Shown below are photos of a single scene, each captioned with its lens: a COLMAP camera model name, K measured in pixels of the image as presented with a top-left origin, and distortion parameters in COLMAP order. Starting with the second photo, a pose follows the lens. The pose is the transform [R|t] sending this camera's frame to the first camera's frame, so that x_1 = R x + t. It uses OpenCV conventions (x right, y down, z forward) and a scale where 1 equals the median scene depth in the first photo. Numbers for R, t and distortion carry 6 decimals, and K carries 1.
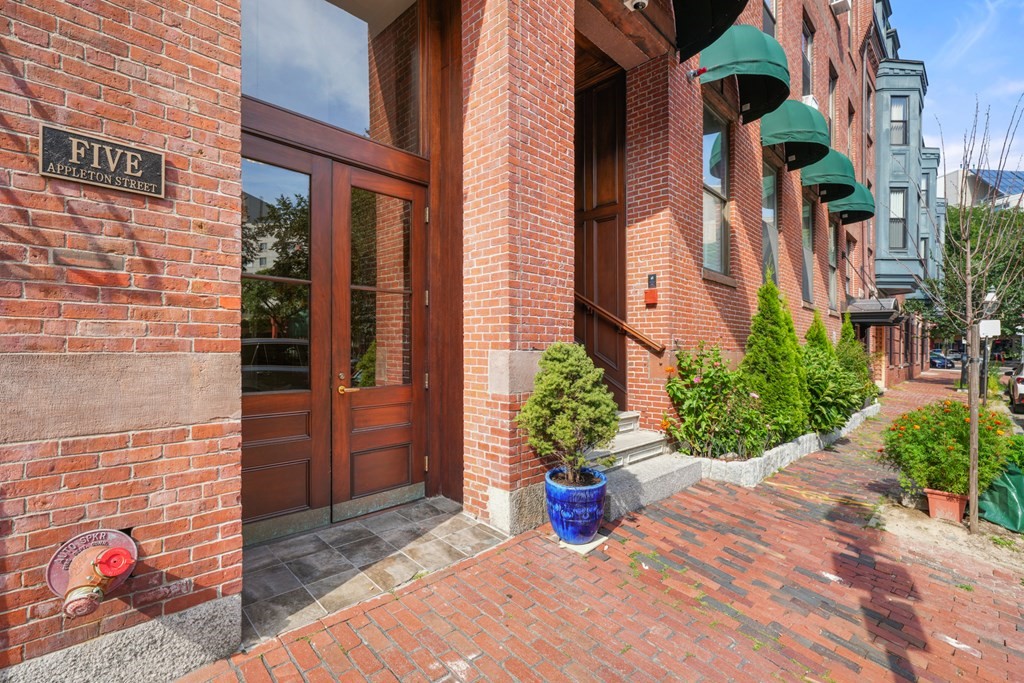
lens RADIAL K [[435.7, 0, 510.8], [0, 435.7, 359.1], [0, 0, 1]] dist [-0.000526, -0.000115]
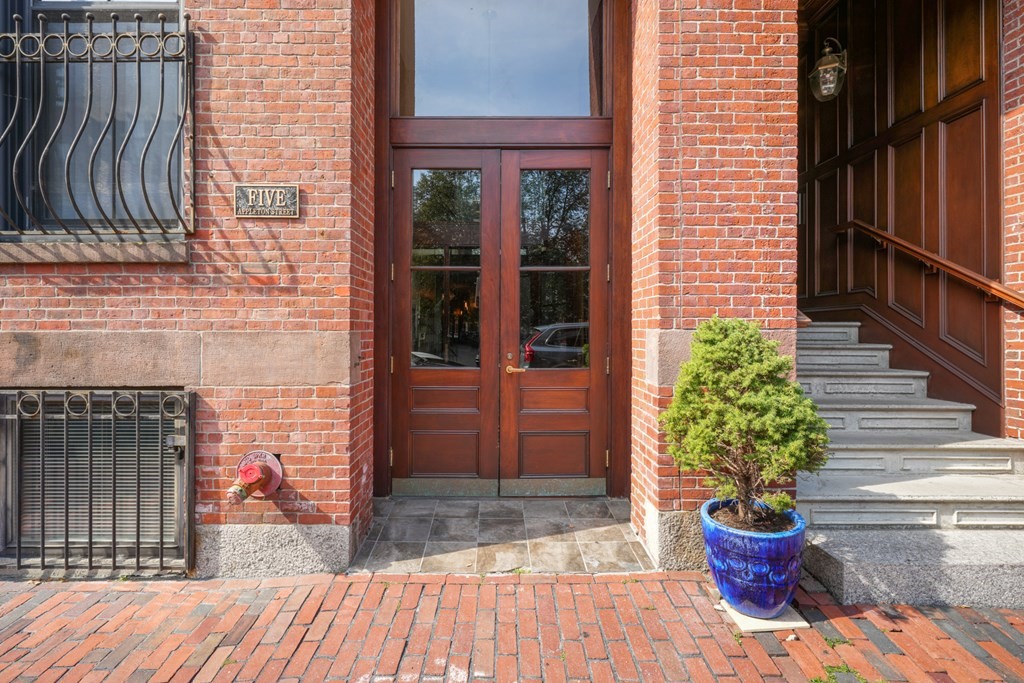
lens RADIAL K [[453.0, 0, 512.0], [0, 453.0, 341.5], [0, 0, 1]] dist [-0.000674, -0.000066]
pose [[0.731578, 0.008631, -0.681703, 0.425391], [-0.013960, 0.999900, -0.002322, 0.008269], [0.681615, 0.011215, 0.731625, 0.269856]]
